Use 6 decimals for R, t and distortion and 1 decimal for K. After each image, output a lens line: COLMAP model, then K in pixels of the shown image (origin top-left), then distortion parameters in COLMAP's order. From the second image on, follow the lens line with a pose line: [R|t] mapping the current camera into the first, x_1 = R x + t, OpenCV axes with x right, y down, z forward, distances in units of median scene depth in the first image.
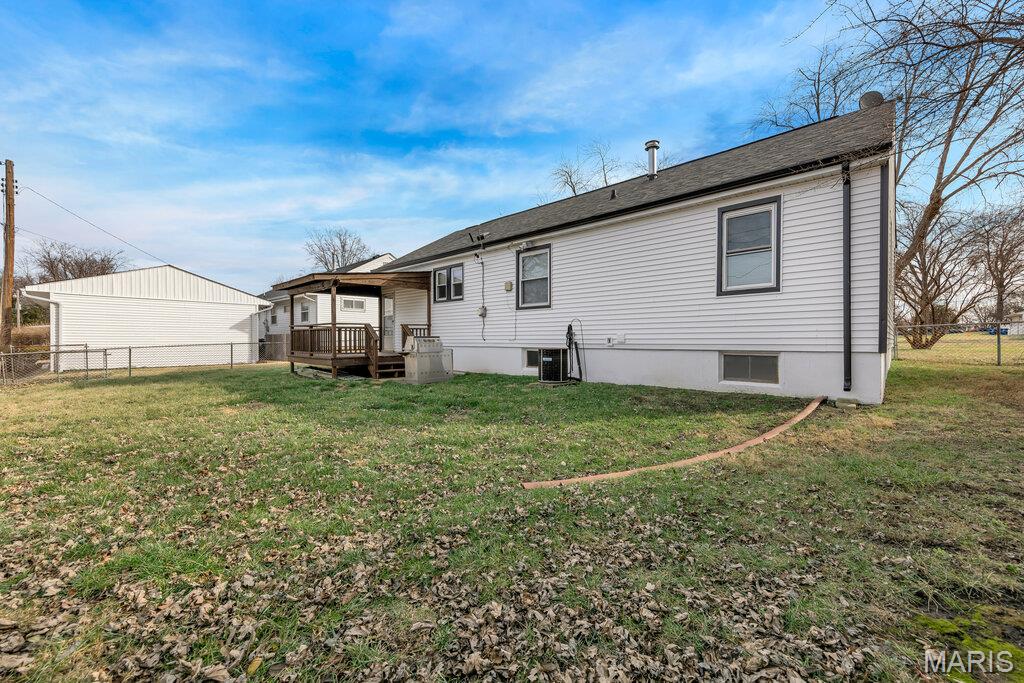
lens RADIAL K [[415.4, 0, 511.5], [0, 415.4, 343.2], [0, 0, 1]] dist [-0.001441, 0.000240]
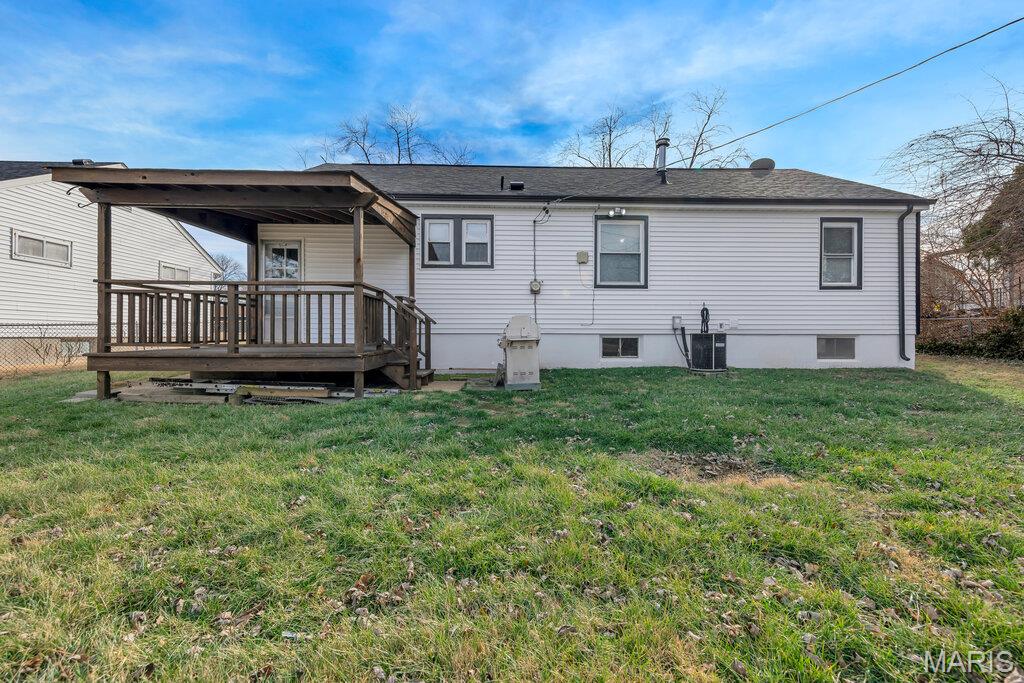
lens RADIAL K [[366.7, 0, 512.3], [0, 366.7, 343.7], [0, 0, 1]] dist [-0.000093, -0.000128]
pose [[0.717184, -0.025195, 0.696428, -0.620725], [-0.004911, 0.999139, 0.041204, 0.002656], [-0.696867, -0.032971, 0.716442, 0.585825]]
